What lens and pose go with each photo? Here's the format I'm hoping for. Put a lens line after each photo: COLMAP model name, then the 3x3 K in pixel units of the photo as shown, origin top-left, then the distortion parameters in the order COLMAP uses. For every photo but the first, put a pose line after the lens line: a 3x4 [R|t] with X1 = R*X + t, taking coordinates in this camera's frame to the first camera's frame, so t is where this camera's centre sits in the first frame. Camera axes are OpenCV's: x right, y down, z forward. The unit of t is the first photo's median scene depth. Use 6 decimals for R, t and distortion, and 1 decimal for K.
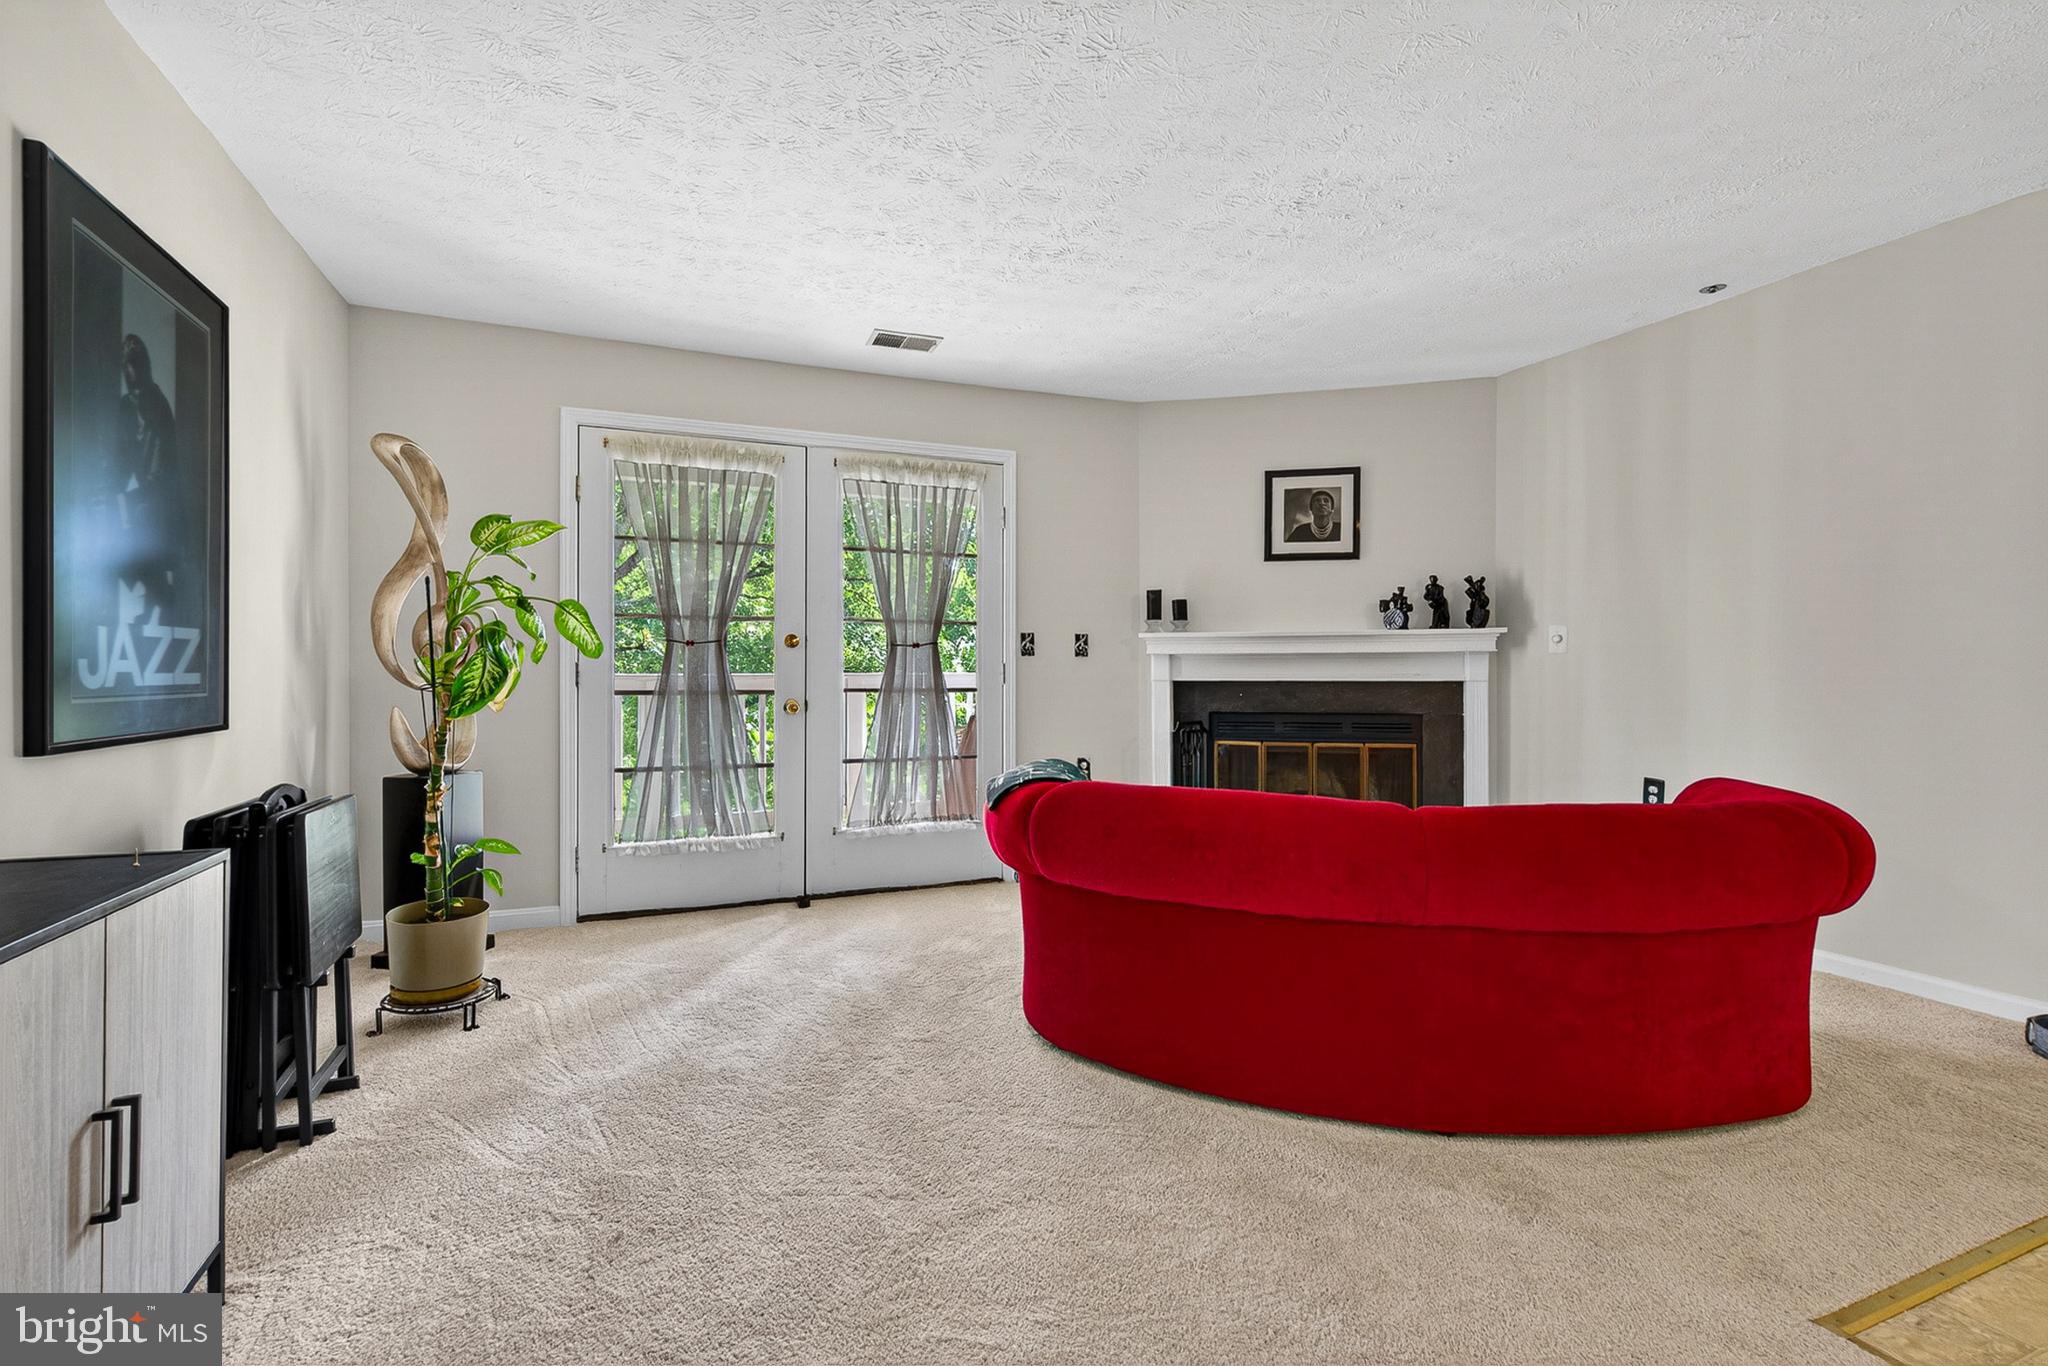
lens RADIAL K [[924.1, 0, 1023.3], [0, 924.1, 671.0], [0, 0, 1]] dist [0.006592, -0.000946]
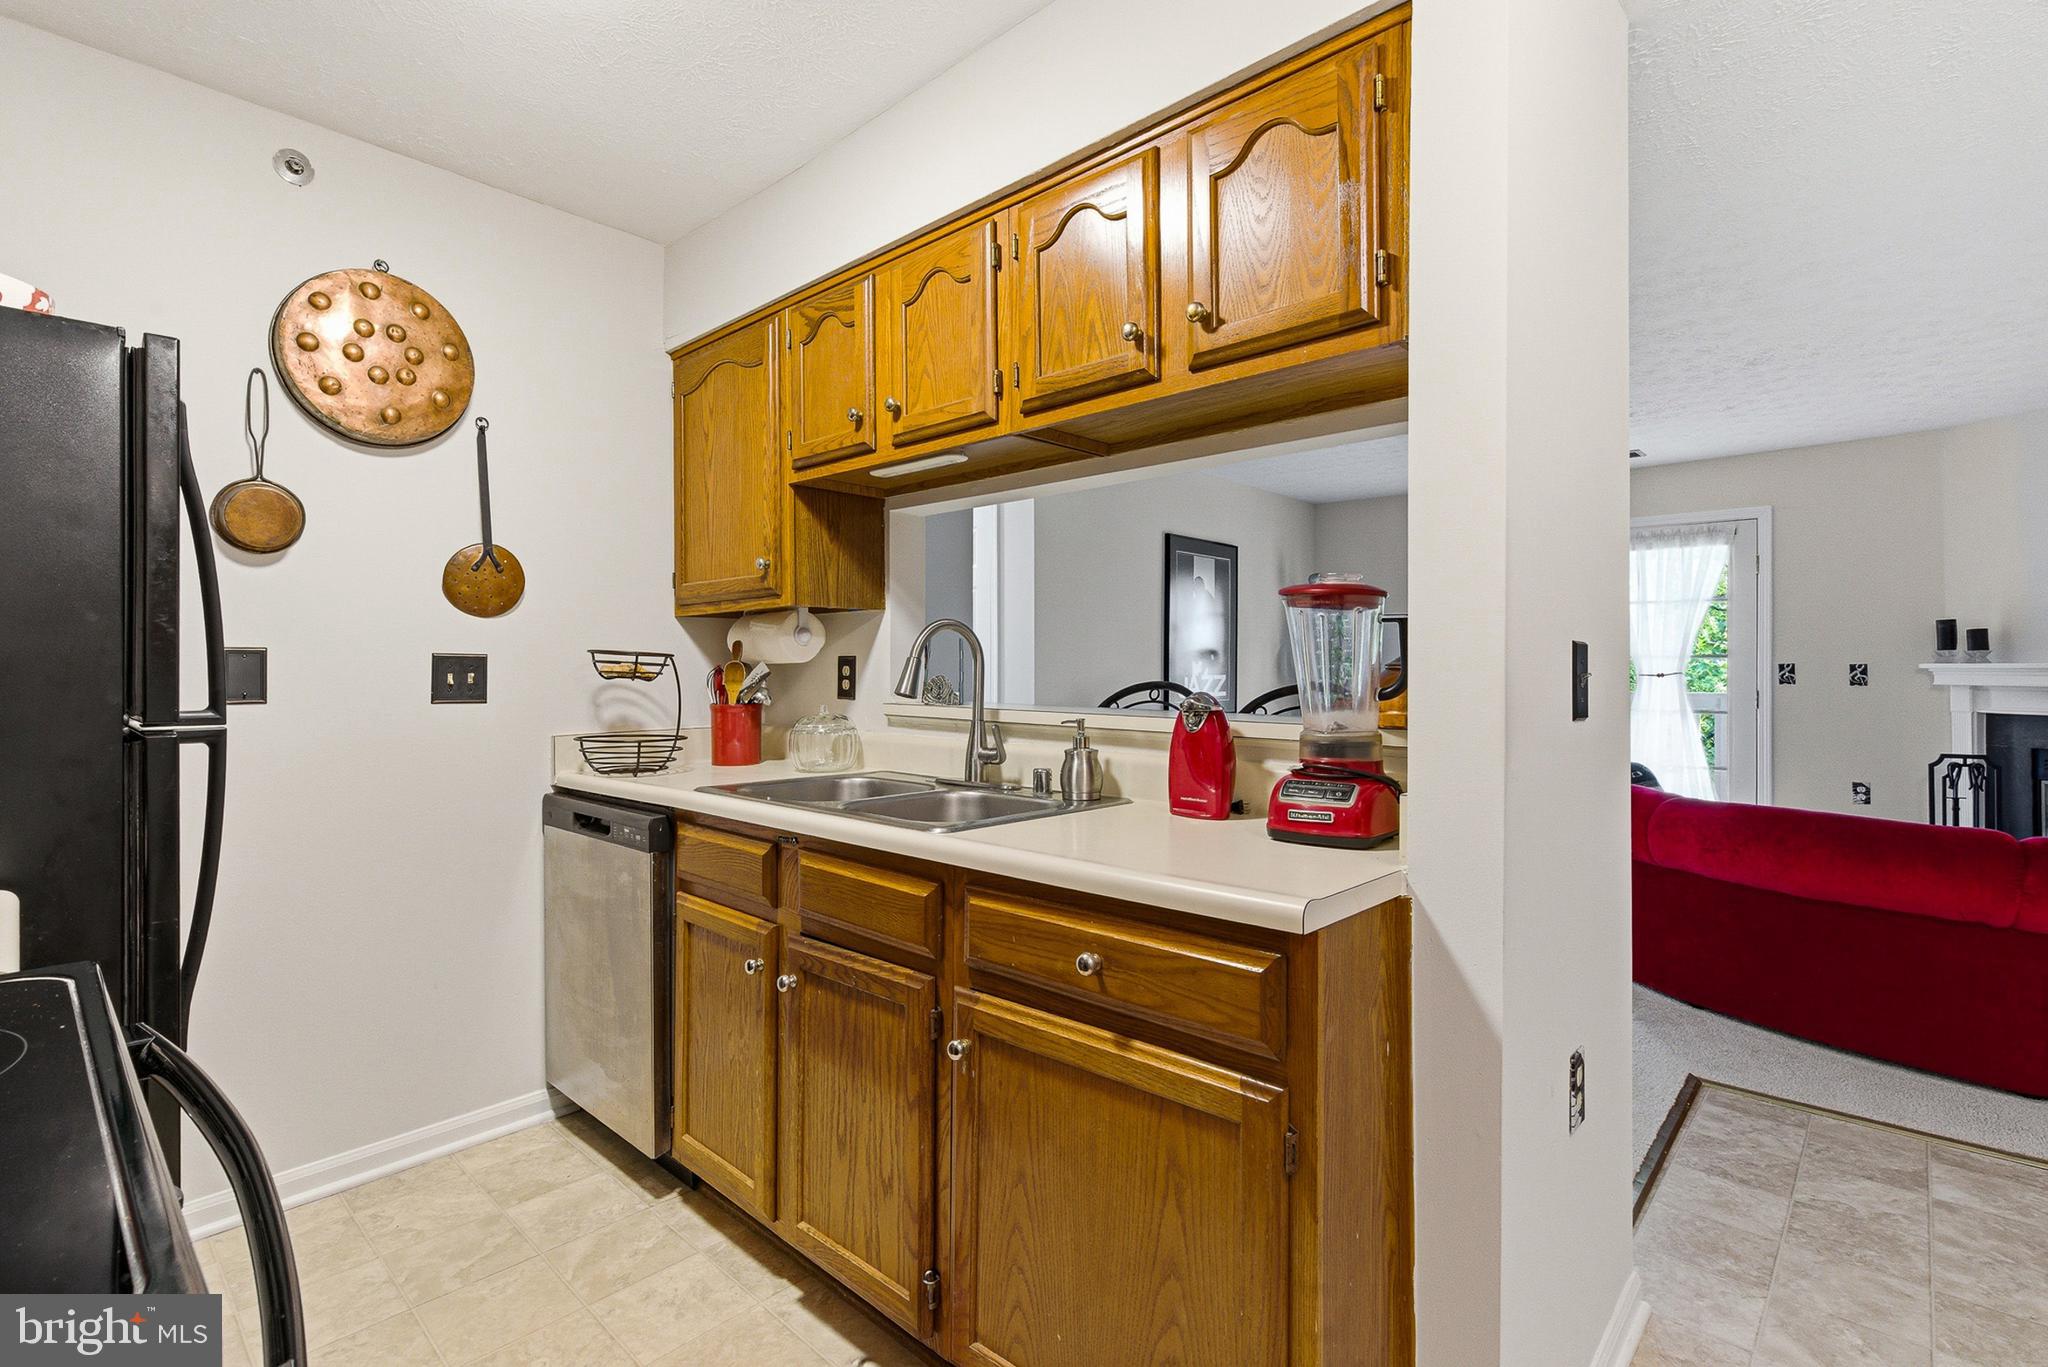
lens RADIAL K [[953.7, 0, 1021.9], [0, 953.7, 658.9], [0, 0, 1]] dist [0.003803, 0.000153]
pose [[0.419945, -0.003625, -0.907542, 0.709717], [-0.005321, 0.999965, -0.006457, -0.036854], [0.907534, 0.007541, 0.419911, -0.354119]]
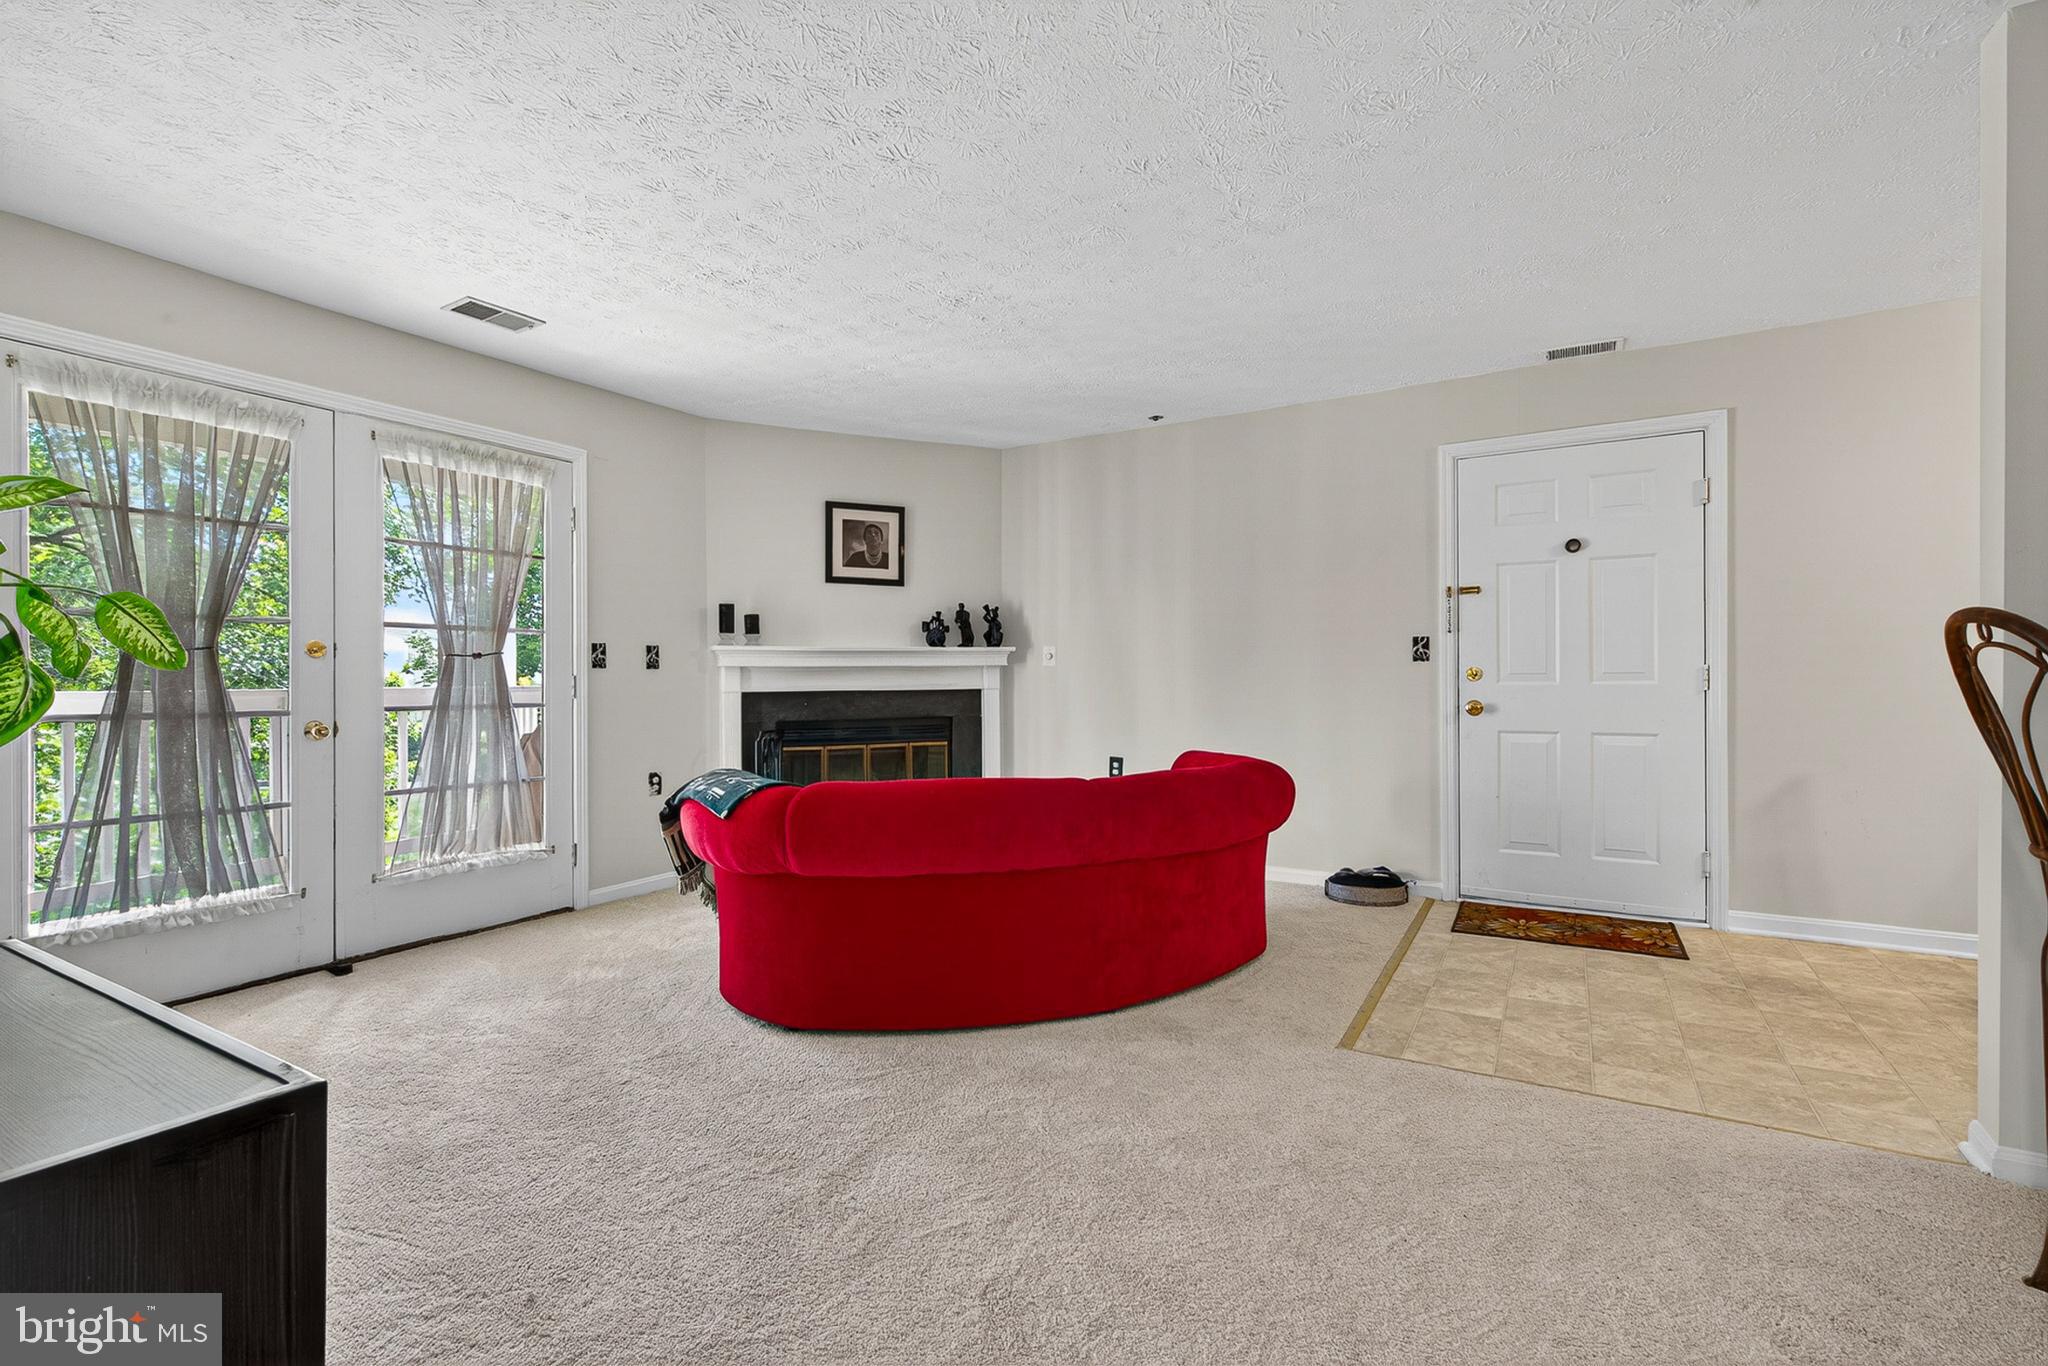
lens RADIAL K [[915.5, 0, 1018.0], [0, 915.5, 682.2], [0, 0, 1]] dist [0.001295, -0.000775]
pose [[0.797066, -0.006609, 0.603856, -0.233227], [0.006436, 0.999976, 0.002448, -0.001264], [-0.603858, 0.001935, 0.797089, -0.008744]]
